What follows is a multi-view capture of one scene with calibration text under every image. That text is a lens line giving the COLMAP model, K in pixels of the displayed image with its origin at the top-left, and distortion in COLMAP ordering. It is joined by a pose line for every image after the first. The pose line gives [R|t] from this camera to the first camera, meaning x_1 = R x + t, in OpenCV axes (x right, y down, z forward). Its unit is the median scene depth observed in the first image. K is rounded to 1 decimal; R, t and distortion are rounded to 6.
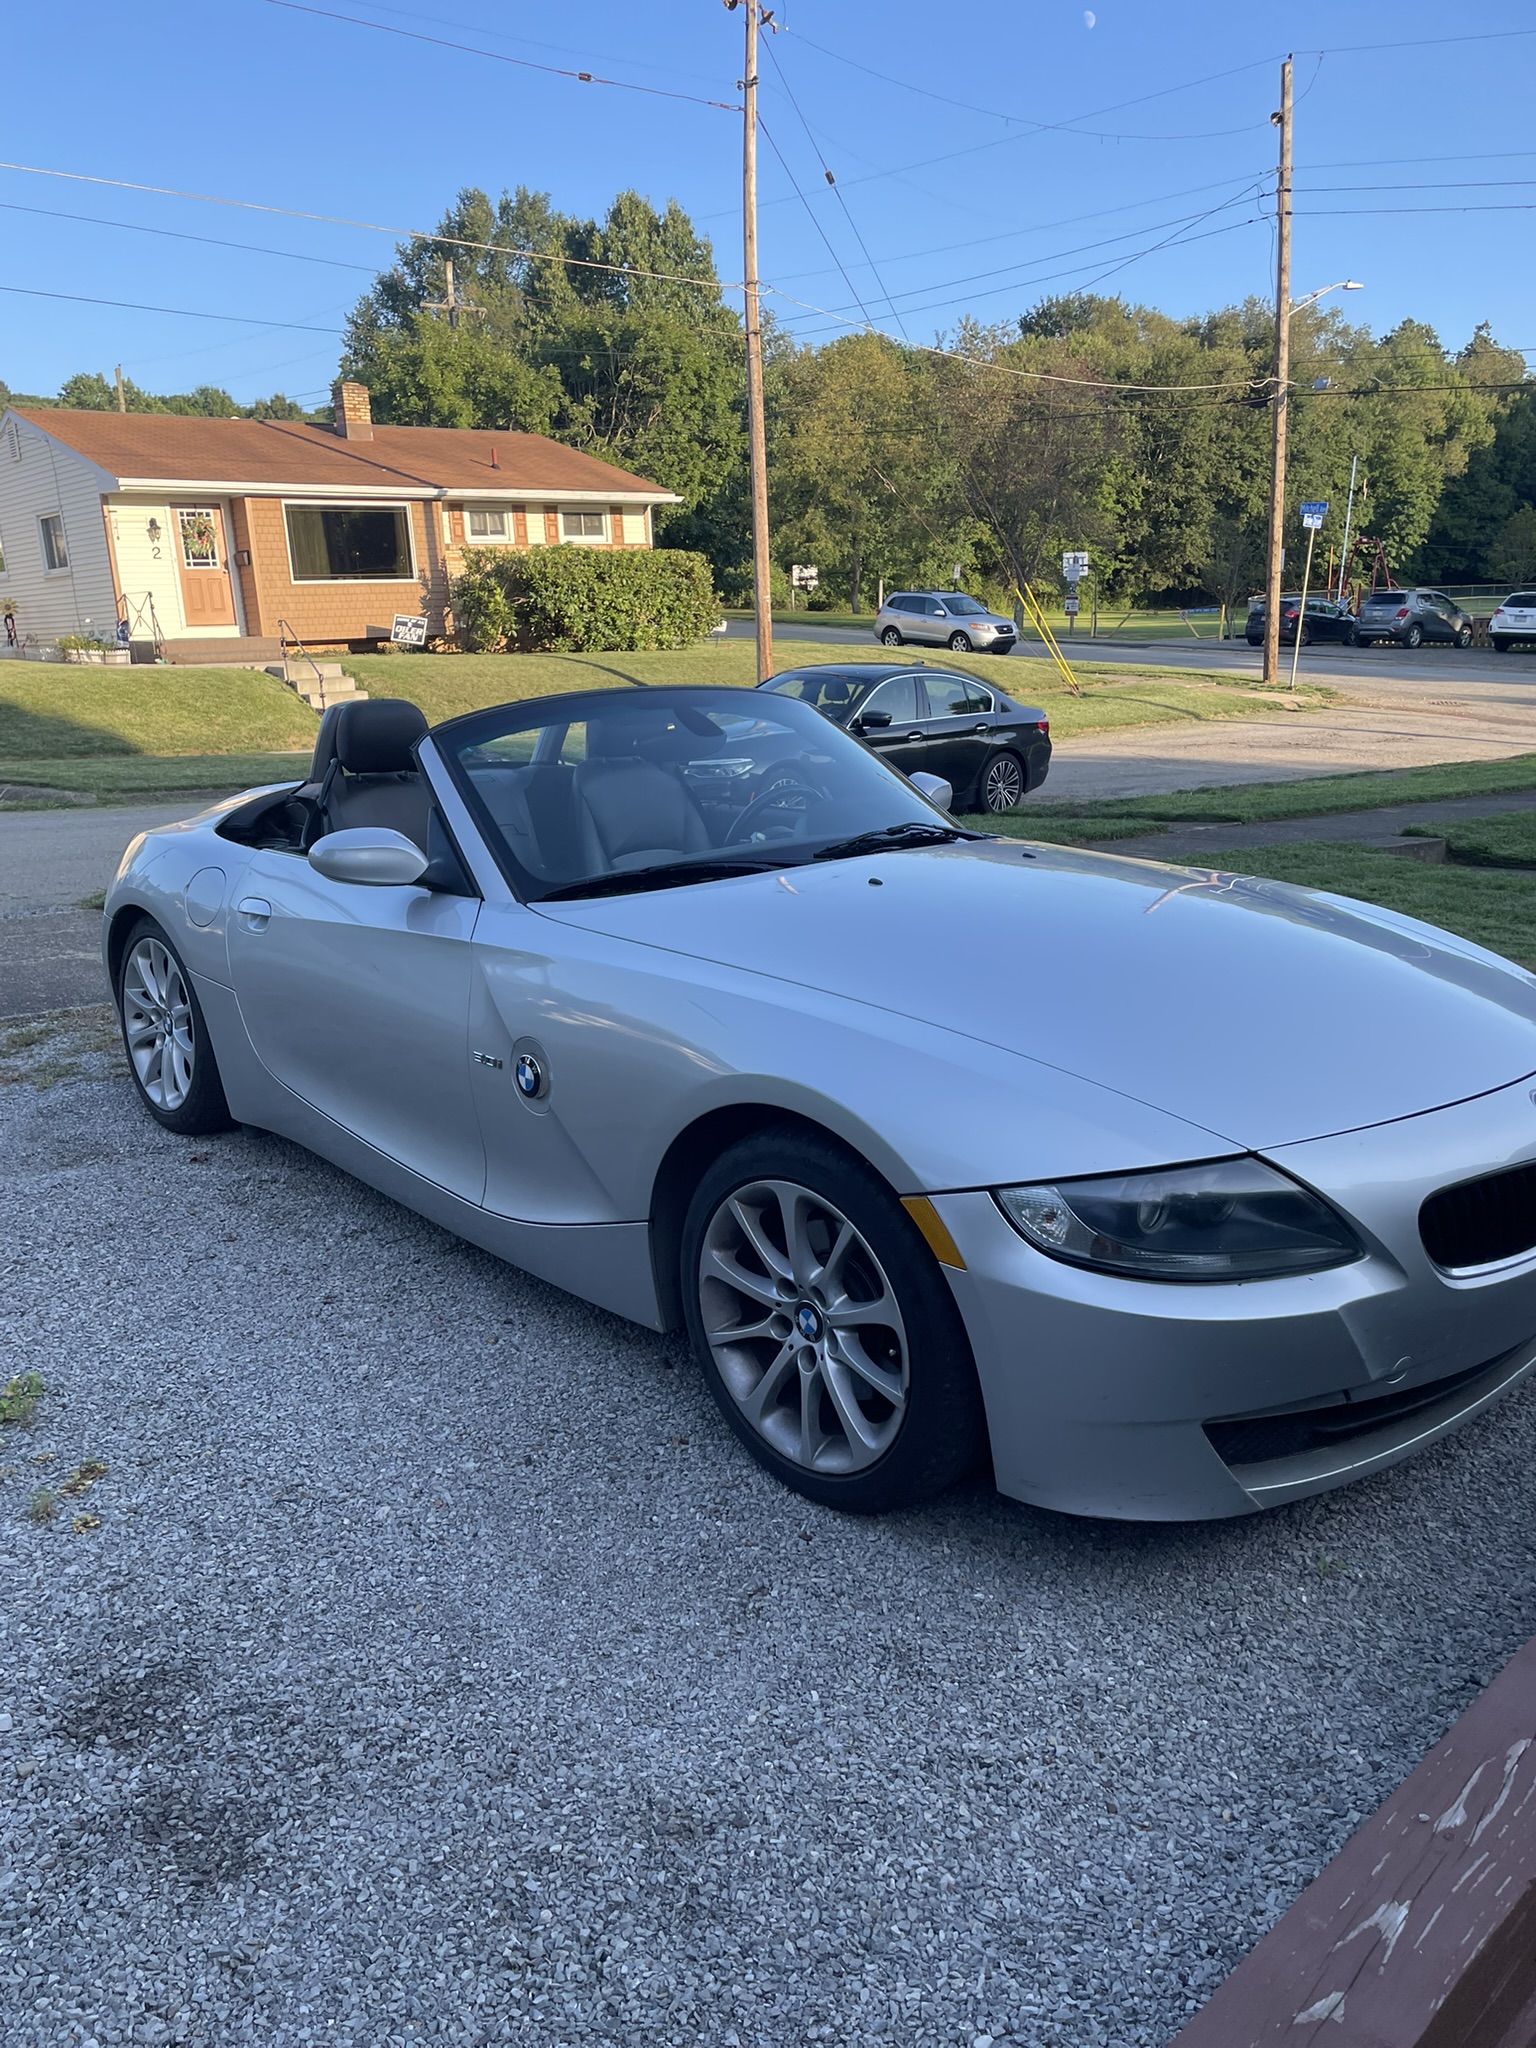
lens RADIAL K [[1551.8, 0, 758.2], [0, 1551.8, 1035.2], [0, 0, 1]] dist [0.084847, -0.114426]
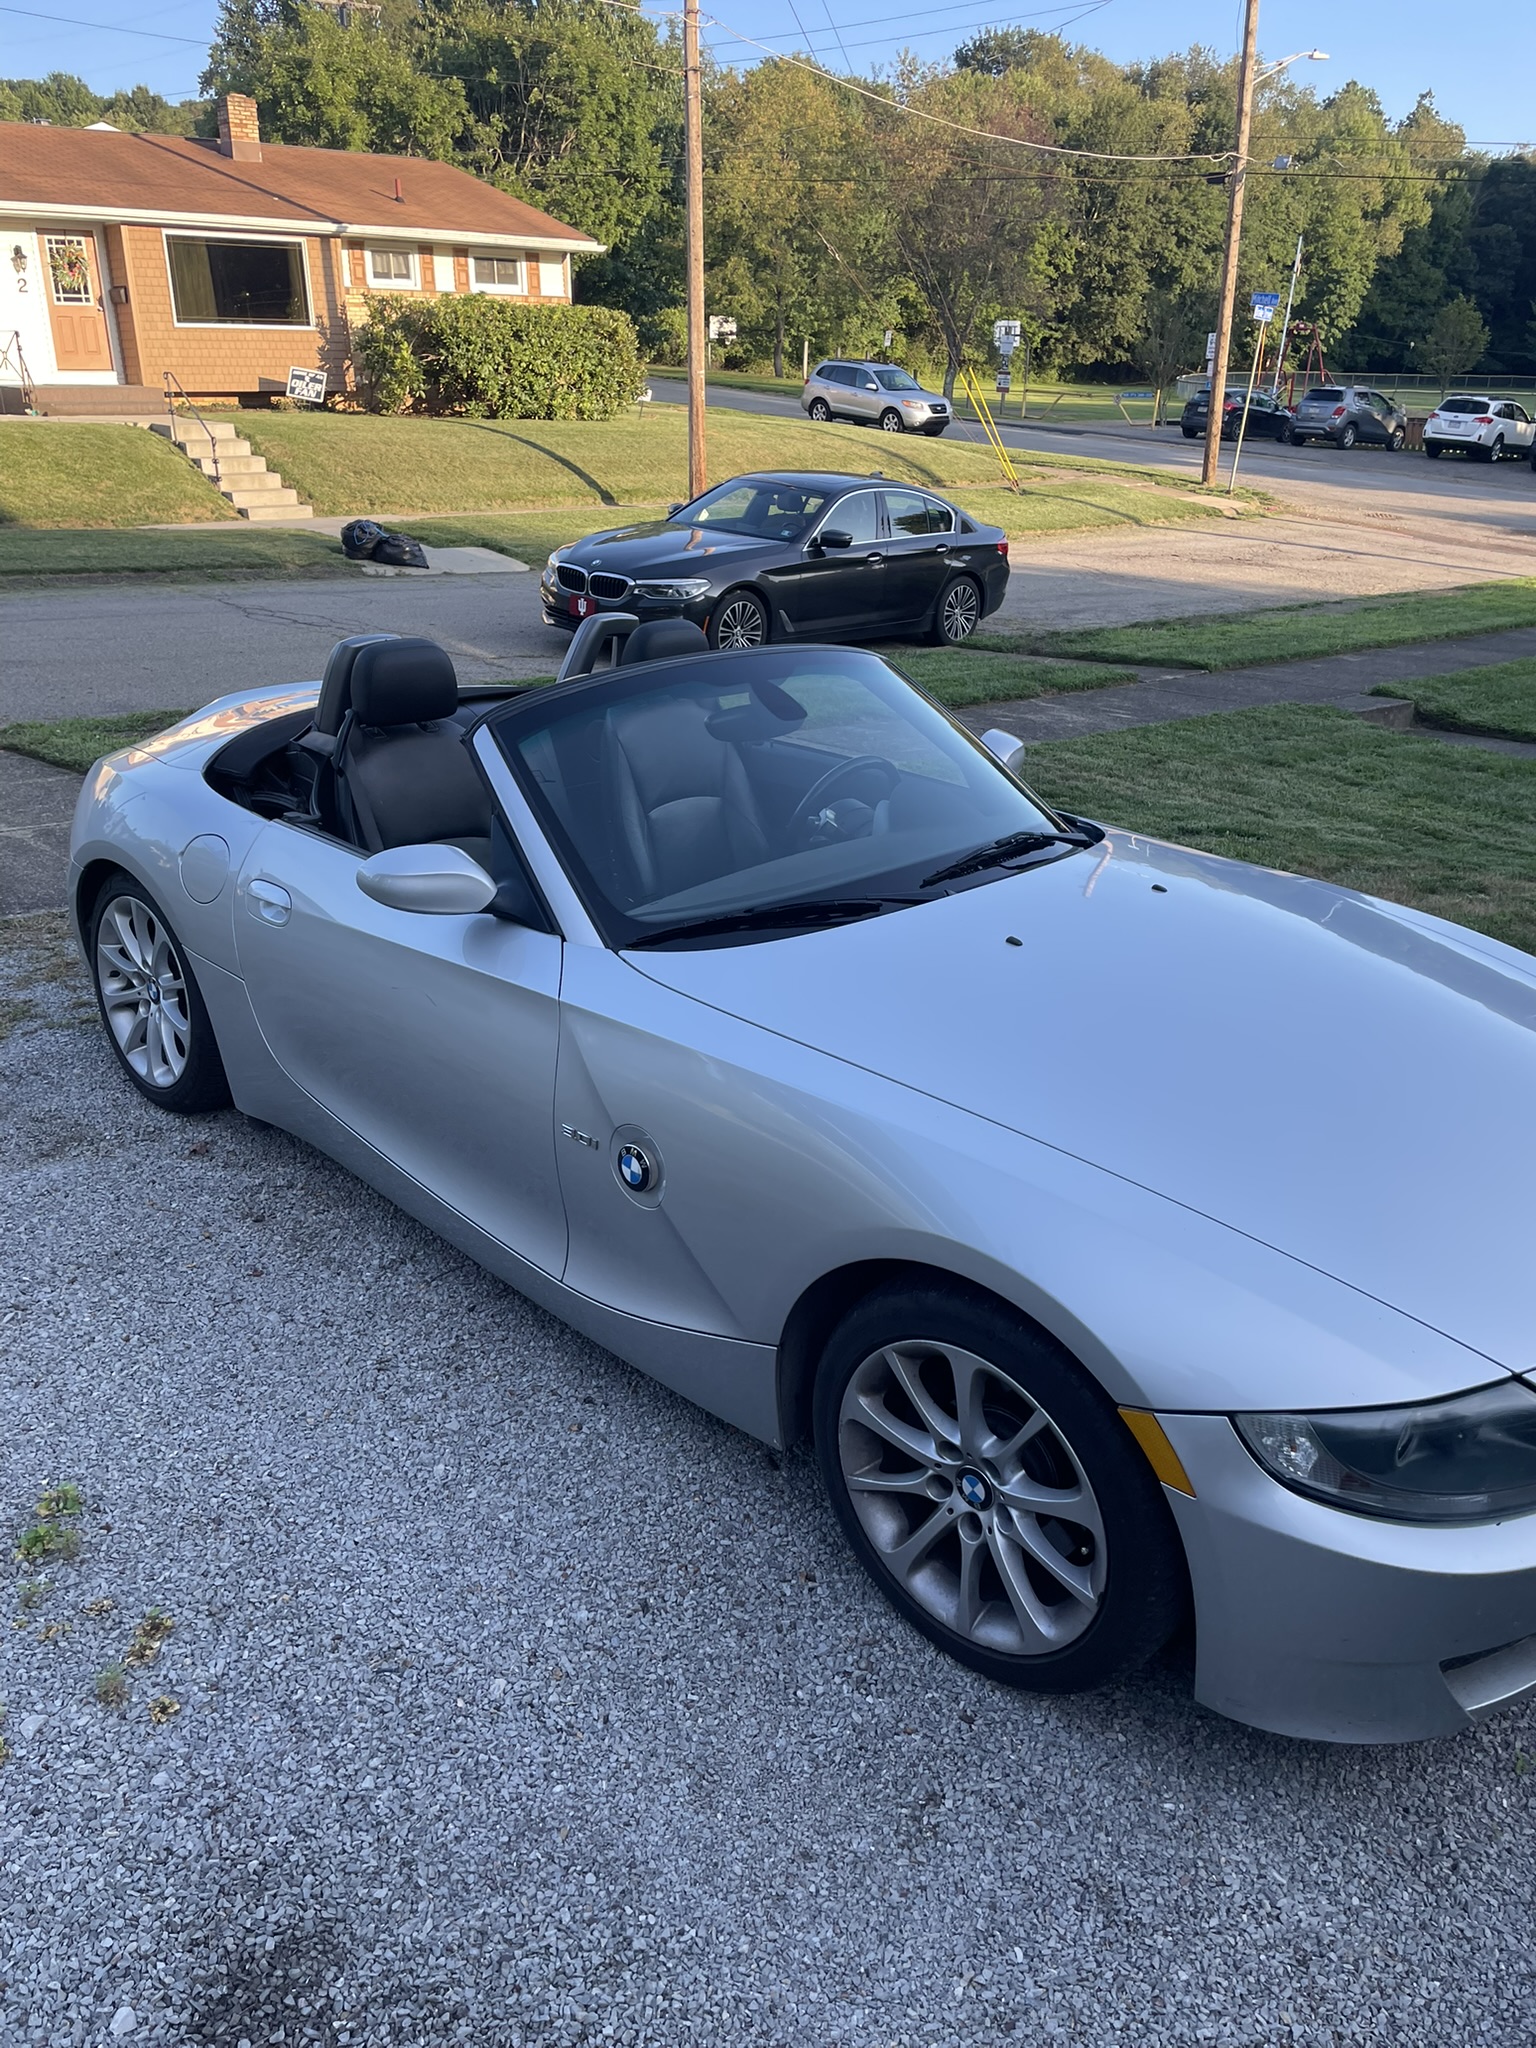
lens RADIAL K [[1551.8, 0, 787.0], [0, 1551.8, 1029.7], [0, 0, 1]] dist [0.084847, -0.114426]
pose [[0.996276, 0.016540, 0.084617, -0.094648], [-0.028022, 0.990263, 0.136361, -0.121364], [-0.081538, -0.138224, 0.987039, 0.086439]]
